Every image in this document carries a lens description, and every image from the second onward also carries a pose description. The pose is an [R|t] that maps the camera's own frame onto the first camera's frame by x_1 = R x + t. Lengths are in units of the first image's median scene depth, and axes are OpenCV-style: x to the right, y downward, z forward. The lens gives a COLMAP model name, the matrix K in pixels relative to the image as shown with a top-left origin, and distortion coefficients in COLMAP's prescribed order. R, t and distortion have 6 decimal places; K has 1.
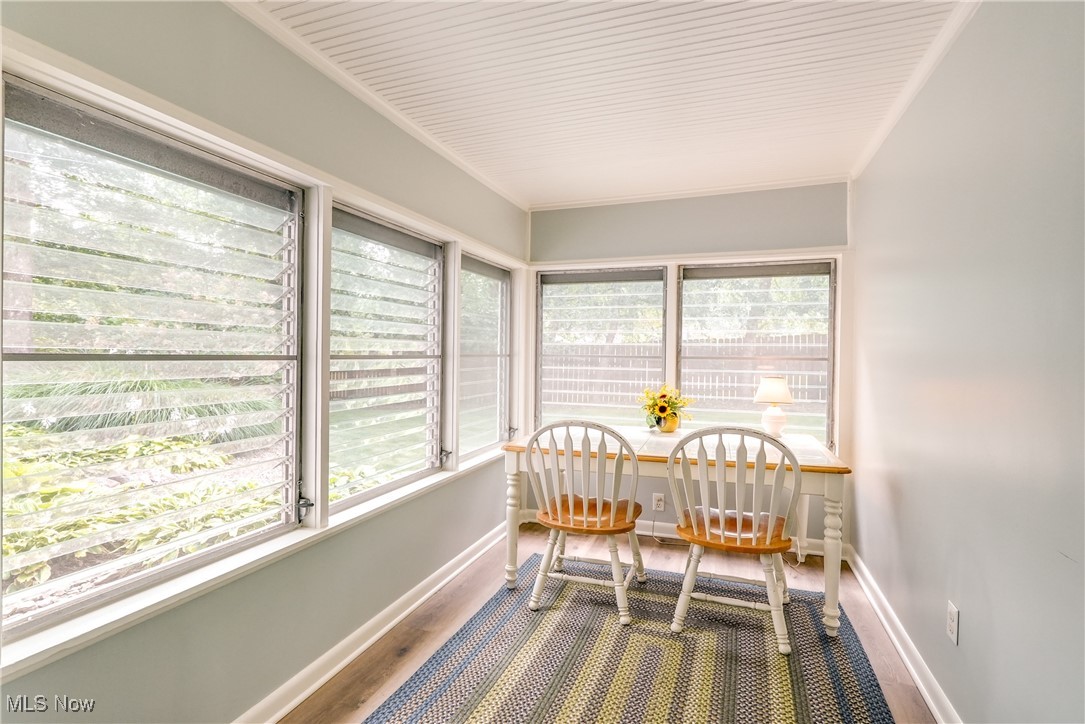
lens RADIAL K [[497.0, 0, 548.2], [0, 497.0, 350.9], [0, 0, 1]] dist [-0.000910, -0.000224]
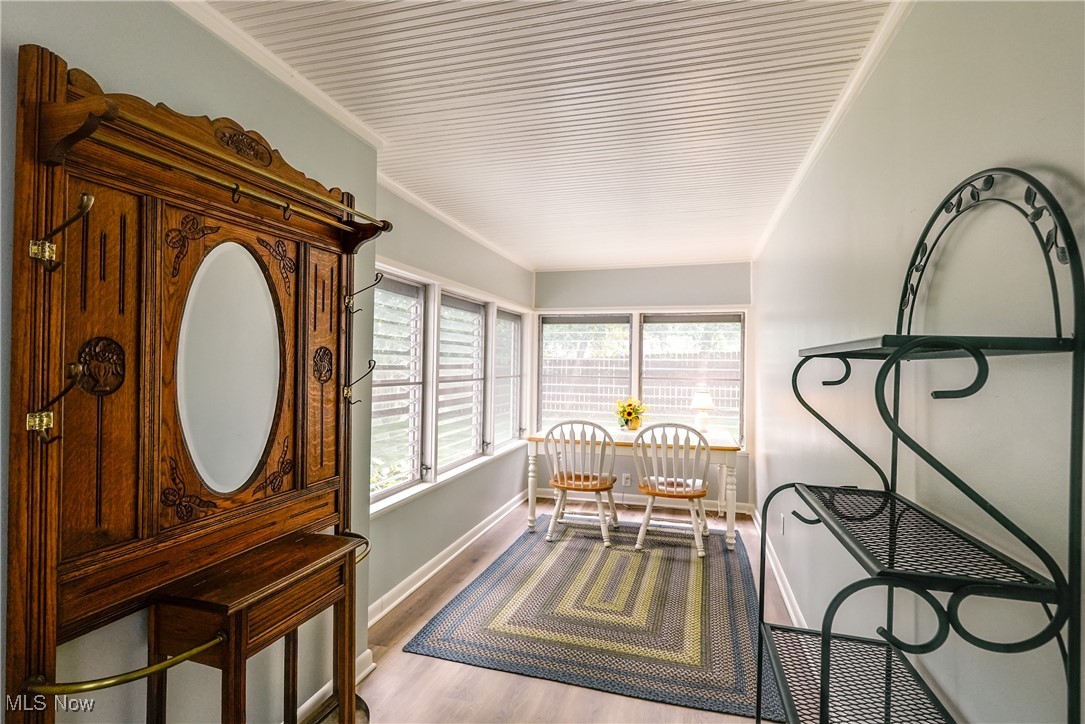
lens RADIAL K [[497.0, 0, 548.2], [0, 497.0, 350.9], [0, 0, 1]] dist [-0.000910, -0.000224]
pose [[0.997590, 0.004413, 0.069237, -0.132536], [-0.003073, 0.999806, -0.019458, -0.047050], [-0.069309, 0.019199, 0.997410, -0.535314]]
